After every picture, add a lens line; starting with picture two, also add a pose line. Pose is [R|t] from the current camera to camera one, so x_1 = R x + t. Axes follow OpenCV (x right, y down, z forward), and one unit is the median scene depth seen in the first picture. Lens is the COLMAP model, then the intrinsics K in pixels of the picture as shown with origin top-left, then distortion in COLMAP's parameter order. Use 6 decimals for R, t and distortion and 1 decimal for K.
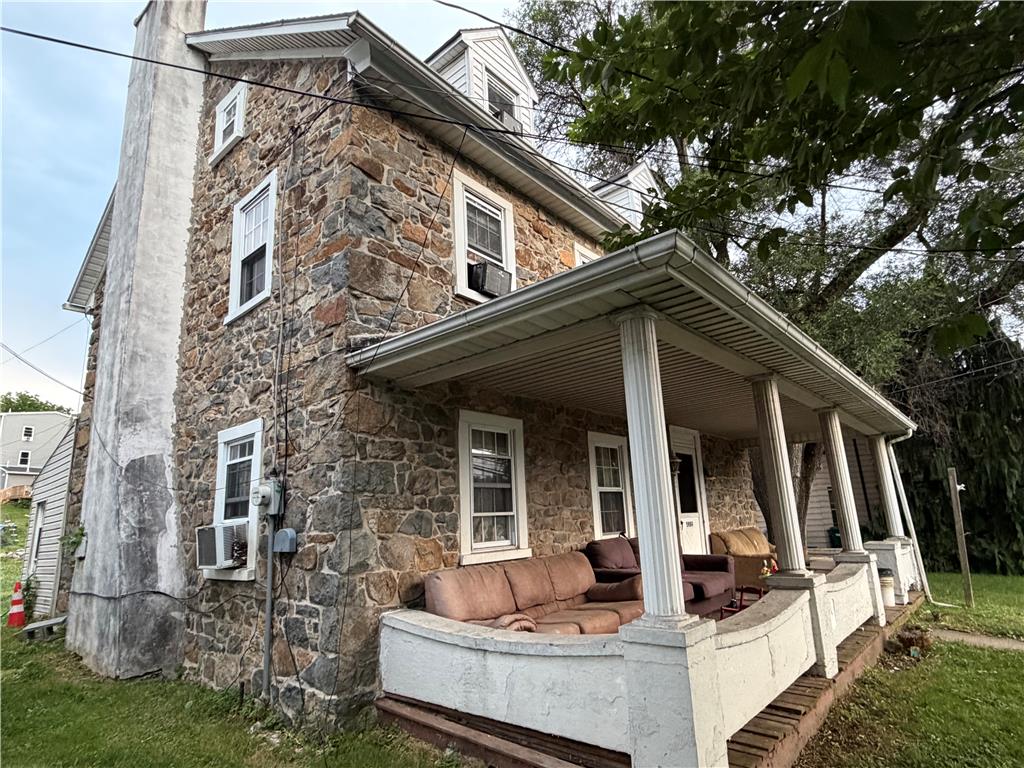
lens RADIAL K [[570.5, 0, 512.0], [0, 570.5, 384.0], [0, 0, 1]] dist [0.000911, 0.000057]
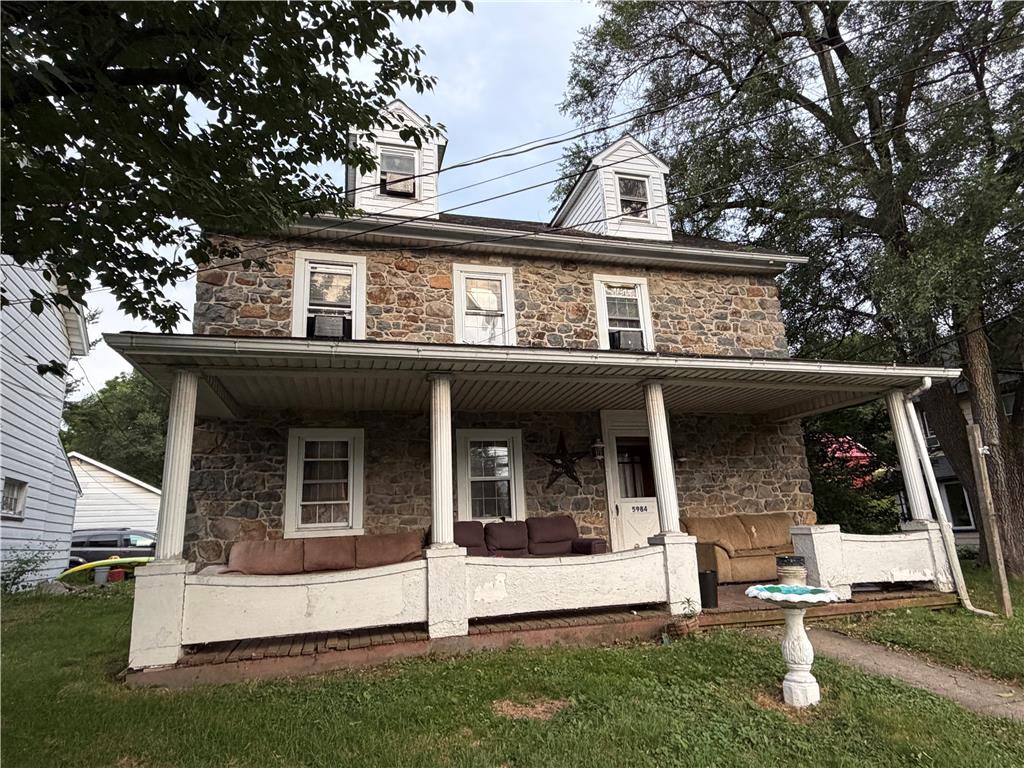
lens RADIAL K [[594.8, 0, 512.4], [0, 594.8, 379.5], [0, 0, 1]] dist [0.001525, 0.002090]
pose [[0.830818, -0.138760, -0.538968, 1.215790], [0.142007, 0.989219, -0.035776, 0.058020], [0.538122, -0.046814, 0.841566, 0.076336]]
